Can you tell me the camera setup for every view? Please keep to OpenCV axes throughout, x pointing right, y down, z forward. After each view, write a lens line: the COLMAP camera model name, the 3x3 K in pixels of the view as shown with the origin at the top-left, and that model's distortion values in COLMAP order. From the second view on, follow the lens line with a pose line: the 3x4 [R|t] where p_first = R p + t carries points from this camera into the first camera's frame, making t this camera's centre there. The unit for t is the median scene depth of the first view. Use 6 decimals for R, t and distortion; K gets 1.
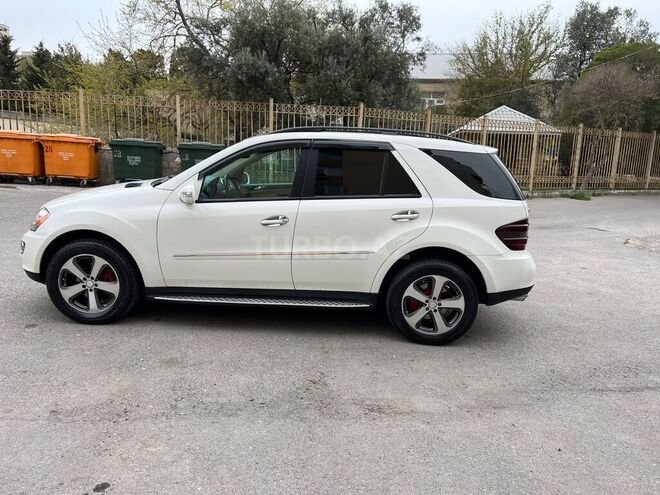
lens RADIAL K [[501.7, 0, 335.2], [0, 501.7, 250.4], [0, 0, 1]] dist [0.058375, -0.067755]
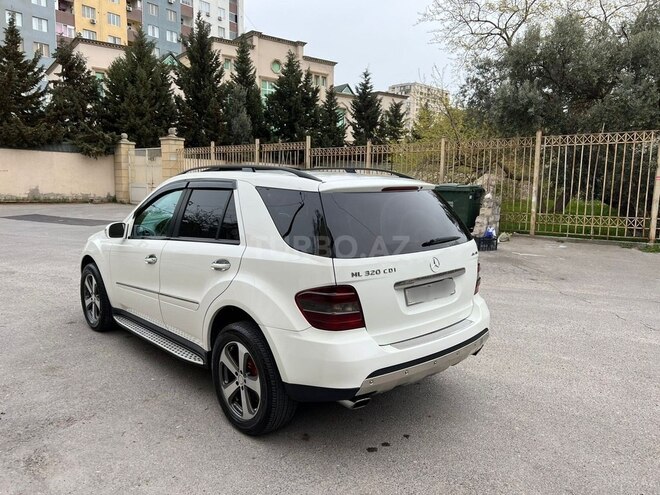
lens RADIAL K [[504.2, 0, 327.3], [0, 504.2, 247.0], [0, 0, 1]] dist [0.061020, -0.073082]
pose [[0.698487, 0.059699, -0.713129, 0.843172], [-0.122854, 0.991723, -0.037310, -0.086342], [0.704999, 0.113671, 0.700040, 0.507507]]
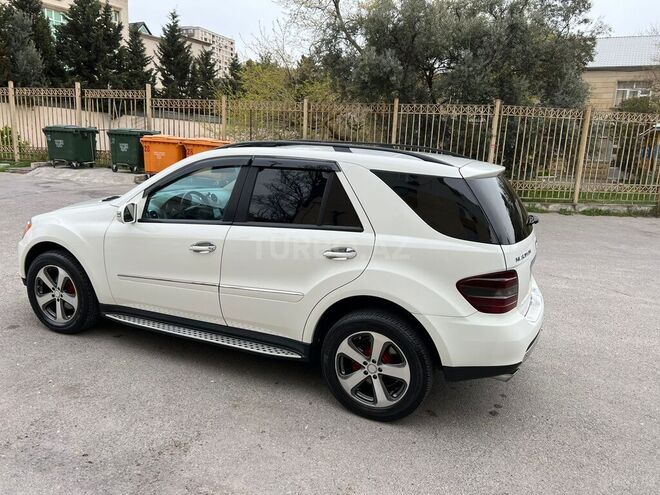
lens RADIAL K [[504.2, 0, 327.3], [0, 504.2, 247.0], [0, 0, 1]] dist [0.061020, -0.073082]
pose [[0.927942, 0.076005, -0.364893, 0.399738], [-0.076760, 0.996972, 0.012458, -0.085013], [0.364734, 0.016448, 0.930966, 0.235213]]
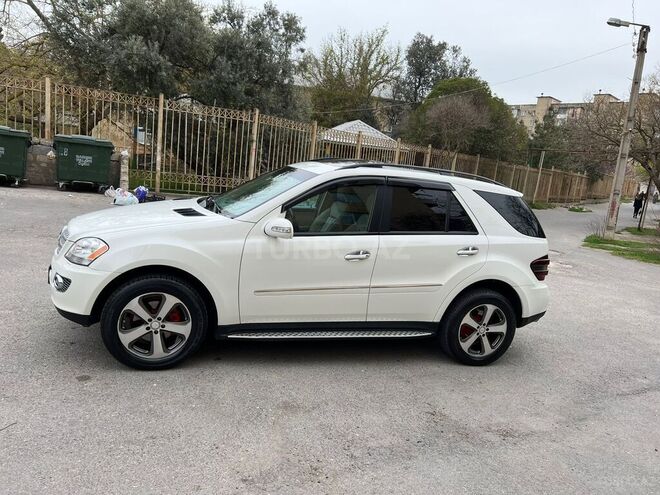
lens RADIAL K [[501.7, 0, 335.2], [0, 501.7, 250.4], [0, 0, 1]] dist [0.058375, -0.067755]
pose [[0.935871, 0.005249, 0.352305, -0.506210], [-0.007459, 0.999960, 0.004914, -0.072042], [-0.352265, -0.007227, 0.935872, 0.063600]]
